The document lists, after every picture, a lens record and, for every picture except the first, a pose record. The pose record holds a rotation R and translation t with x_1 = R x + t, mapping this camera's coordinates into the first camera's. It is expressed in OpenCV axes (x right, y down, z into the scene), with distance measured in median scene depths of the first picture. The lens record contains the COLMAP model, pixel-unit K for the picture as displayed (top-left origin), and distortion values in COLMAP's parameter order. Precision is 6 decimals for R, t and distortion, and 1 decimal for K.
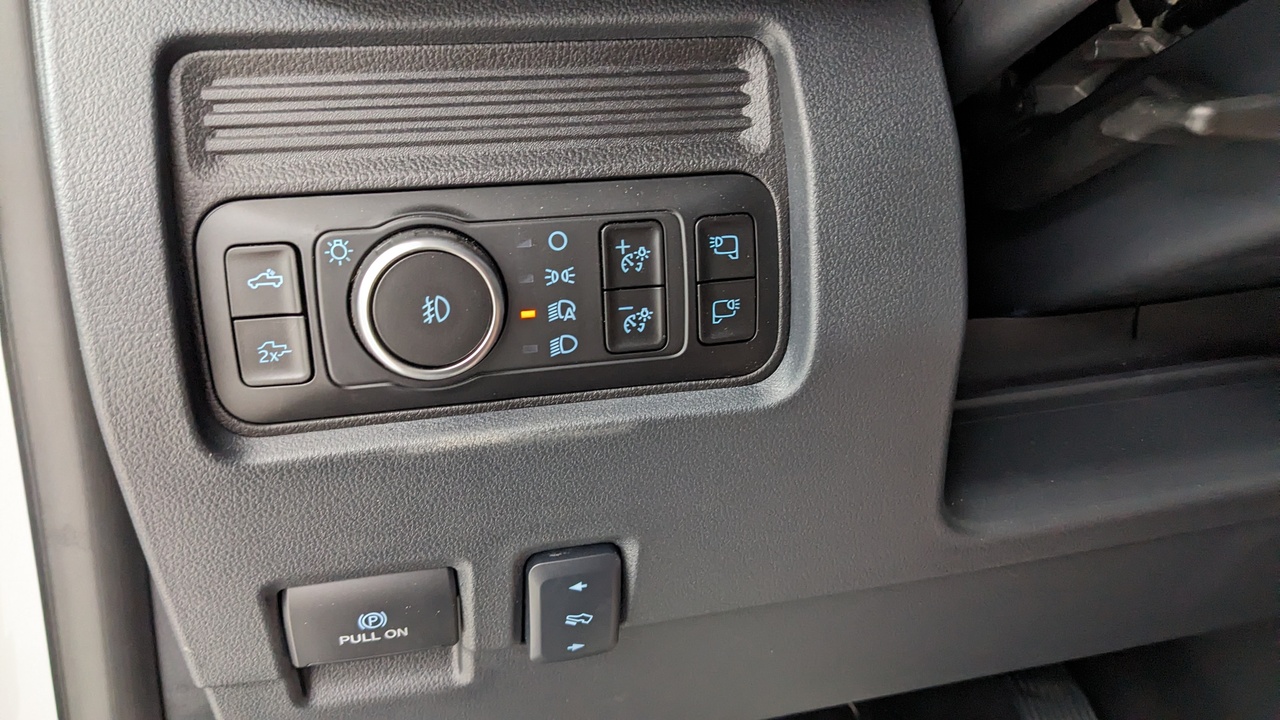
lens RADIAL K [[1011.5, 0, 644.9], [0, 1011.5, 360.2], [0, 0, 1]] dist [0.024641, -0.004064]
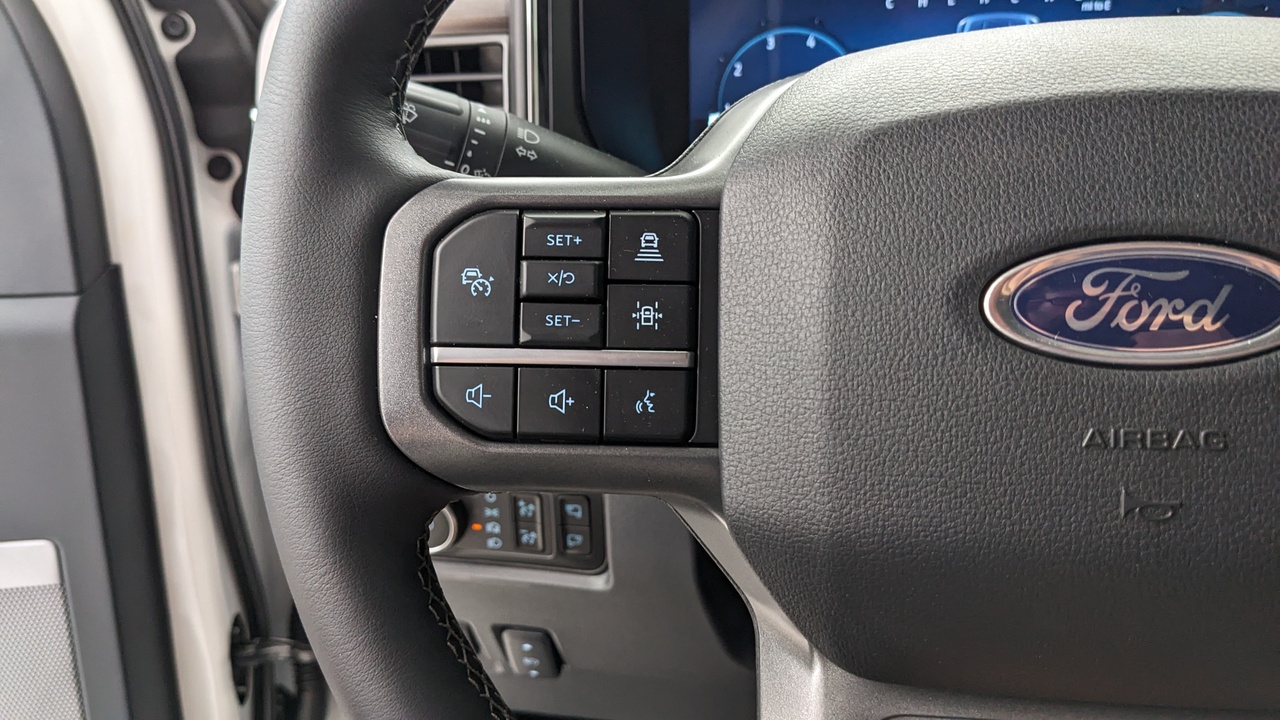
lens RADIAL K [[1011.5, 0, 641.1], [0, 1011.5, 359.1], [0, 0, 1]] dist [0.024641, -0.004064]
pose [[0.882648, 0.162133, -0.441186, 1.032008], [-0.116056, 0.984738, 0.129700, -0.684348], [0.455482, -0.063277, 0.887994, -0.673425]]
